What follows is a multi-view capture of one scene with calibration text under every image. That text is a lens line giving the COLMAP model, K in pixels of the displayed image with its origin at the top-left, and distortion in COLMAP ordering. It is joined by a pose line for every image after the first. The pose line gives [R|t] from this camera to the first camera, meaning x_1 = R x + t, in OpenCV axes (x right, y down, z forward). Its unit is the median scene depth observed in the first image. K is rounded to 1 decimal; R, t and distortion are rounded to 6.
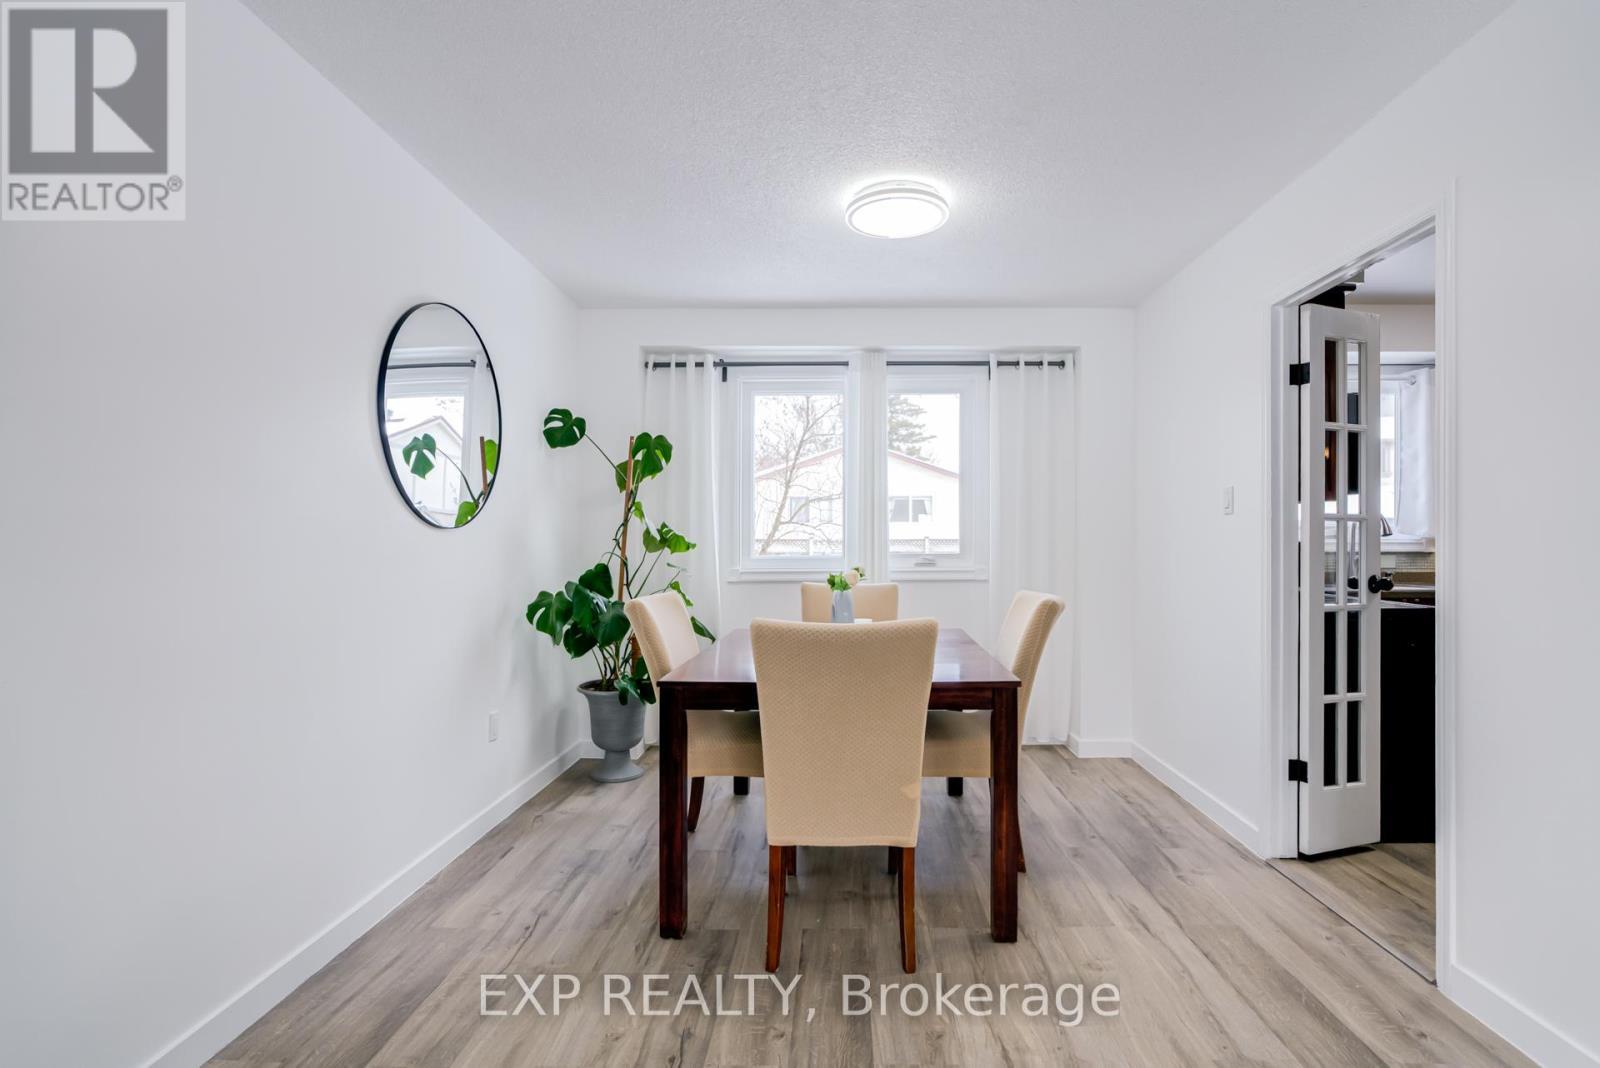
lens RADIAL K [[735.2, 0, 802.9], [0, 735.2, 546.0], [0, 0, 1]] dist [-0.005879, 0.000090]
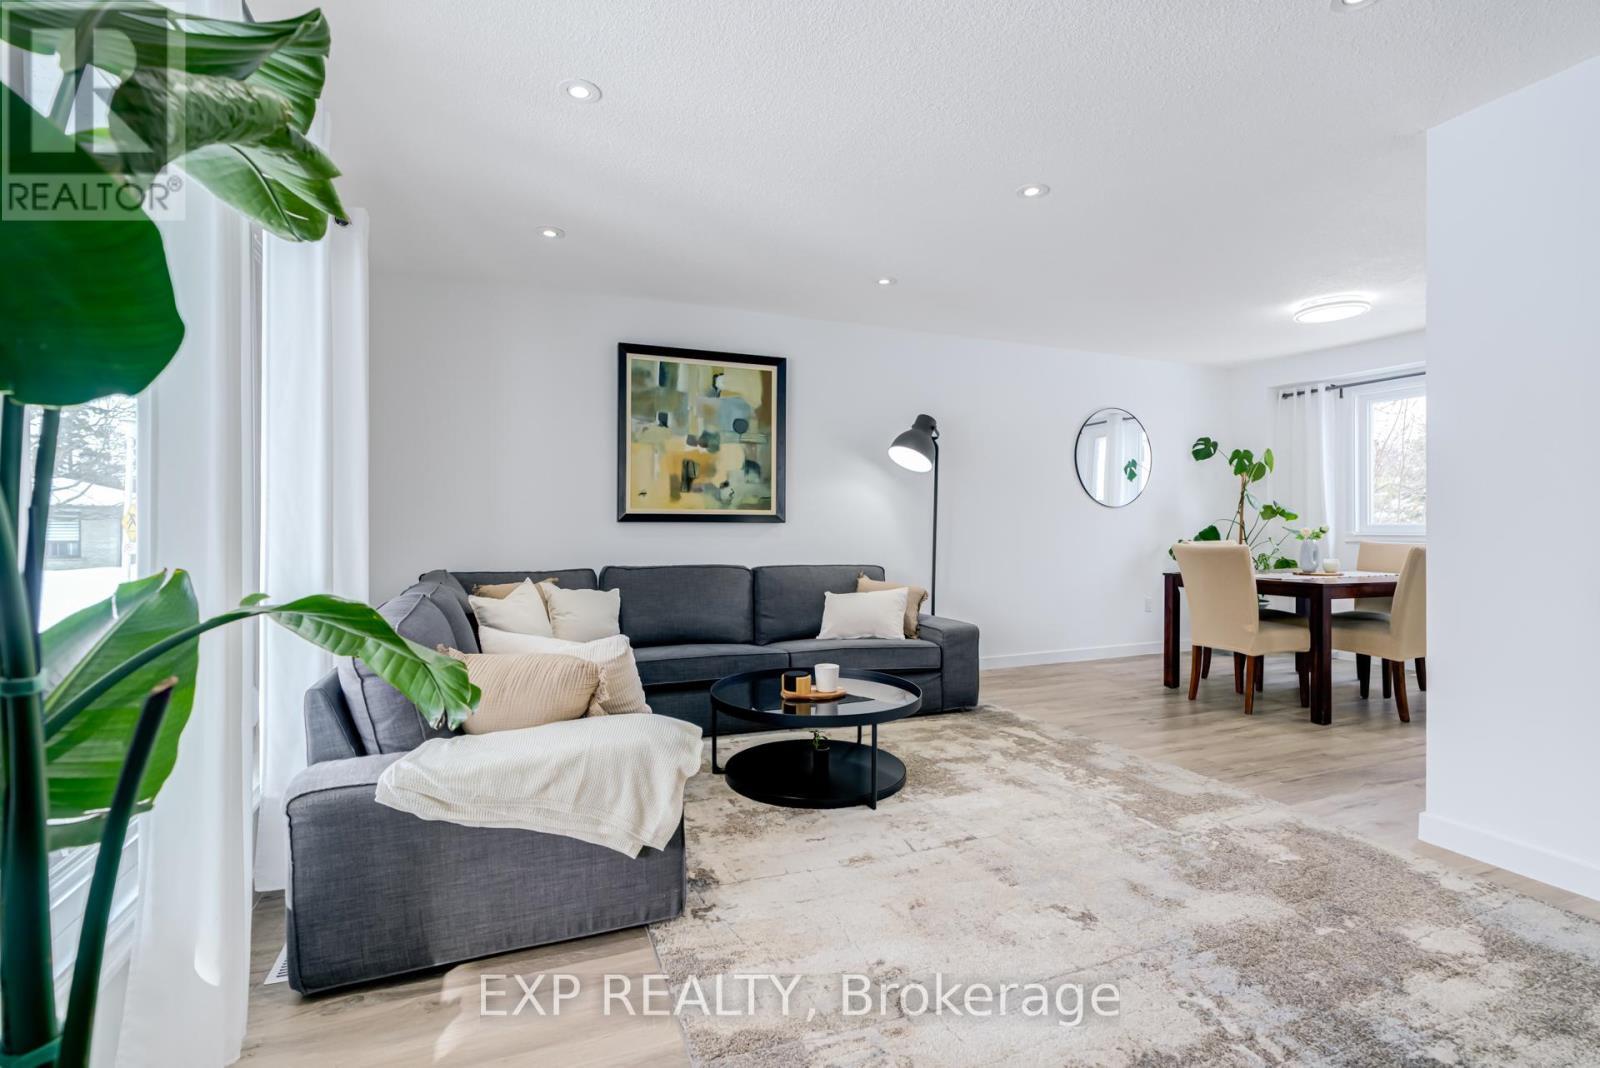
lens RADIAL K [[735.2, 0, 807.6], [0, 735.2, 521.5], [0, 0, 1]] dist [-0.005879, 0.000090]
pose [[0.429554, -0.000226, -0.903041, 0.768487], [-0.001832, 0.999998, -0.001122, 0.015481], [0.903039, 0.002136, 0.429553, -0.549411]]
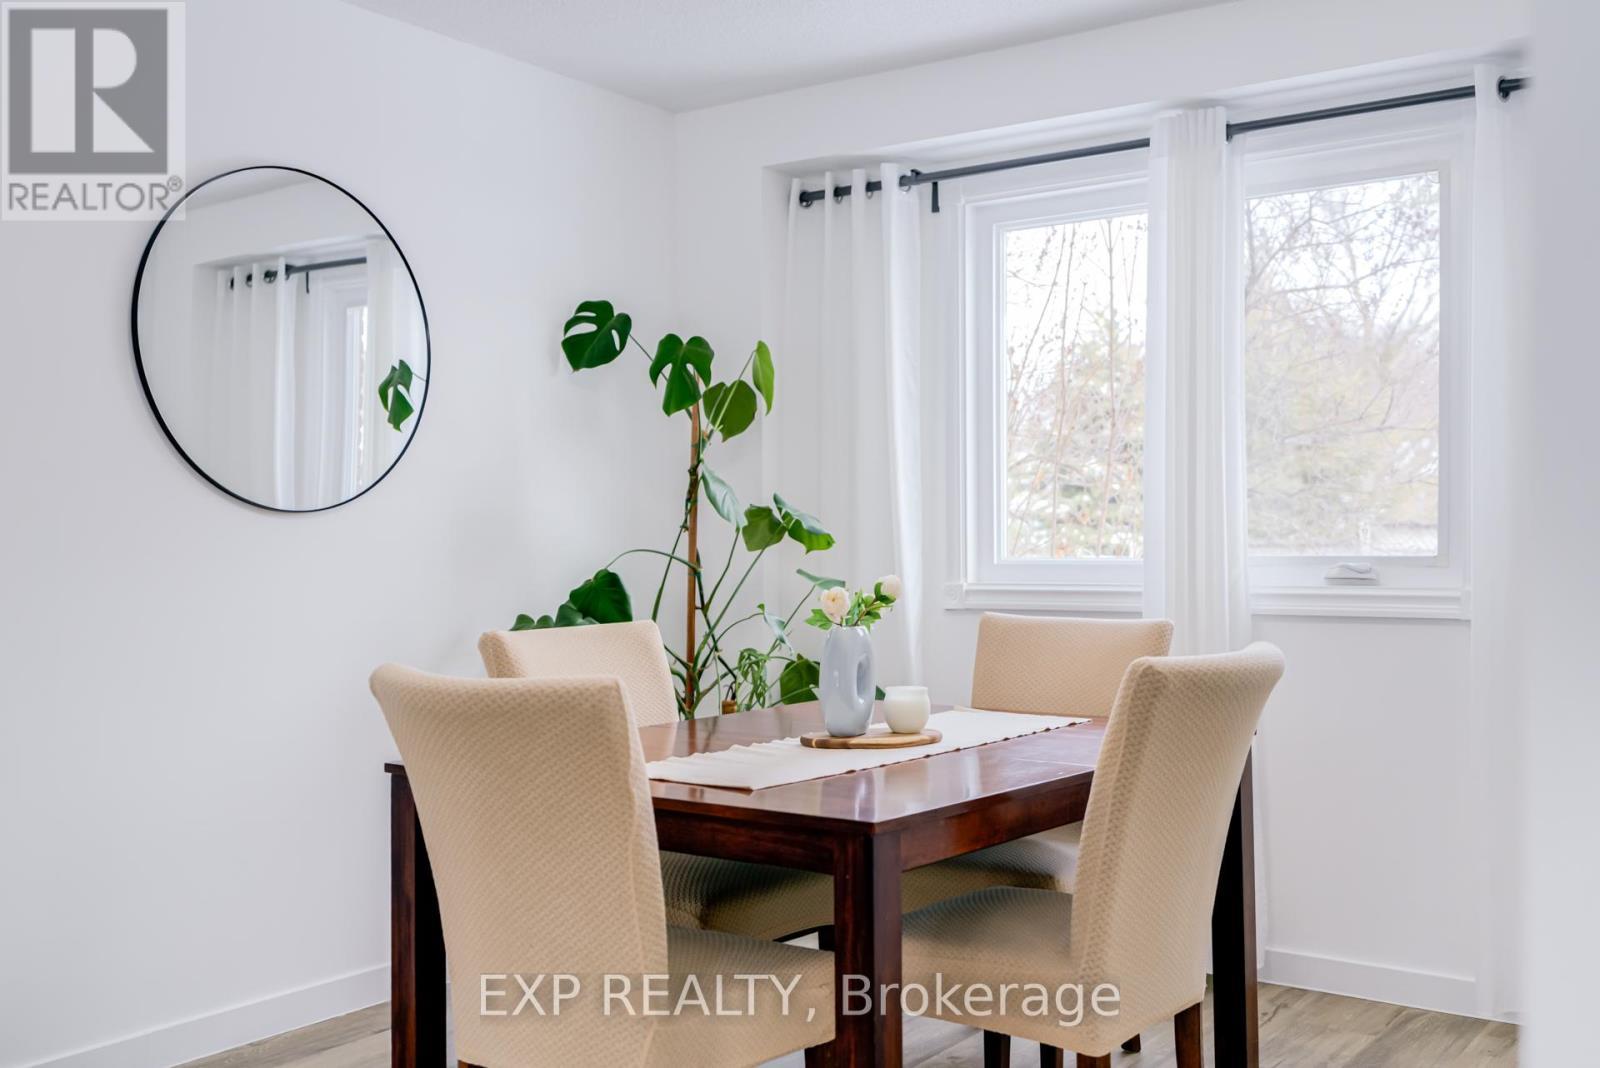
lens RADIAL K [[1549.3, 0, 804.3], [0, 1549.3, 528.5], [0, 0, 1]] dist [0.077201, 0.000000]
pose [[0.833507, -0.003493, -0.552497, 0.438213], [0.001066, 0.999988, -0.004714, -0.001717], [0.552507, 0.003340, 0.833501, 0.067073]]
